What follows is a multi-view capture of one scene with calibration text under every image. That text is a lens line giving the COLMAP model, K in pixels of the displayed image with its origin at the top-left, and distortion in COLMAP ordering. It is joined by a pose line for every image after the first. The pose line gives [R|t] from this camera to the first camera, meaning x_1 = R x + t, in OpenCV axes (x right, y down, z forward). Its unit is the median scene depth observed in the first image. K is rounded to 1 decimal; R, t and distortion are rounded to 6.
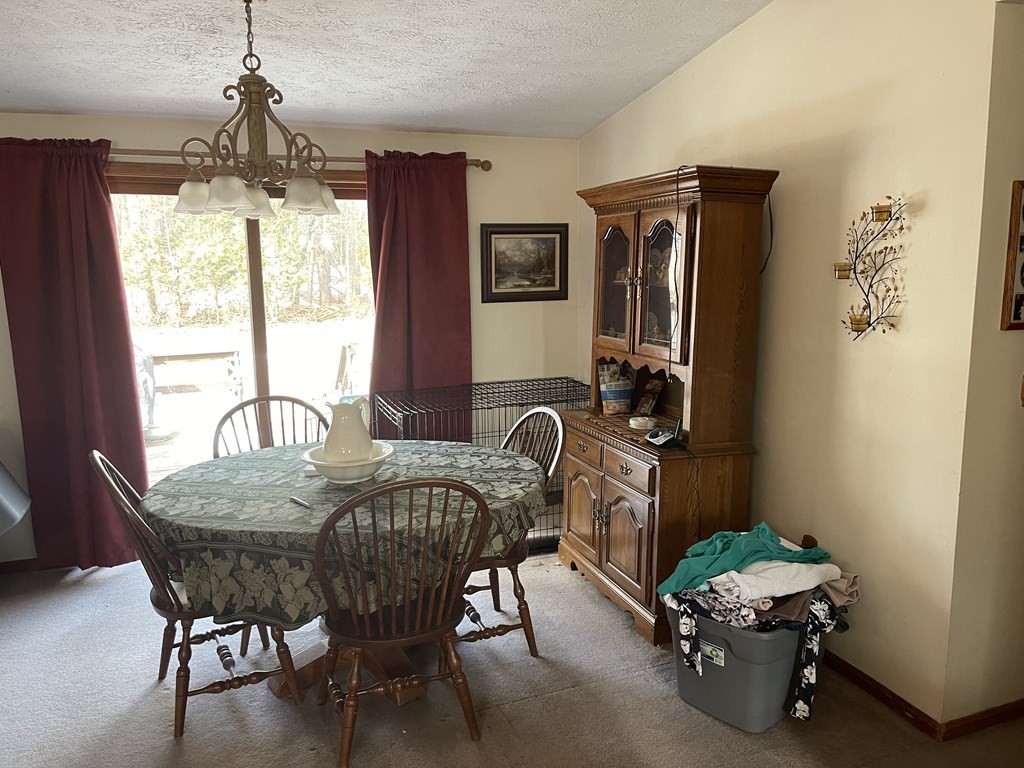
lens RADIAL K [[773.4, 0, 511.7], [0, 773.4, 382.8], [0, 0, 1]] dist [0.059653, -0.023905]
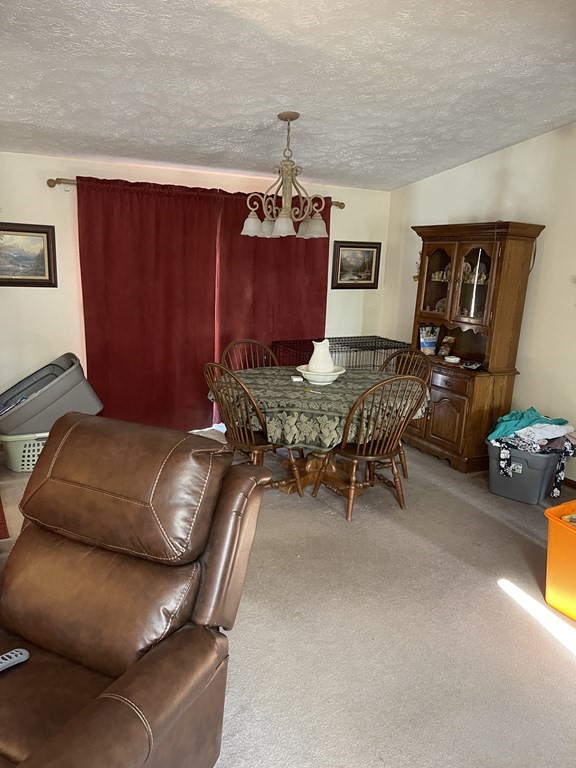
lens RADIAL K [[580.1, 0, 285.7], [0, 580.1, 387.8], [0, 0, 1]] dist [0.059653, -0.023905]
pose [[0.990213, 0.015328, 0.138721, -0.530562], [-0.024256, 0.997725, 0.062904, 0.055169], [-0.137441, -0.065653, 0.988332, -0.399494]]
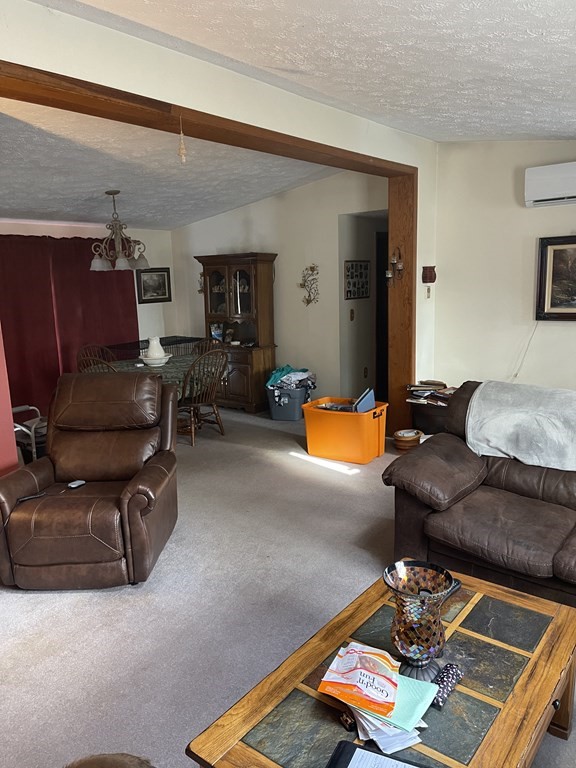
lens RADIAL K [[580.1, 0, 288.3], [0, 580.1, 383.5], [0, 0, 1]] dist [0.059653, -0.023905]
pose [[0.850056, -0.113832, 0.514244, -0.966737], [0.104752, 0.993399, 0.046738, 0.153333], [-0.516170, 0.014138, 0.856370, -1.109476]]
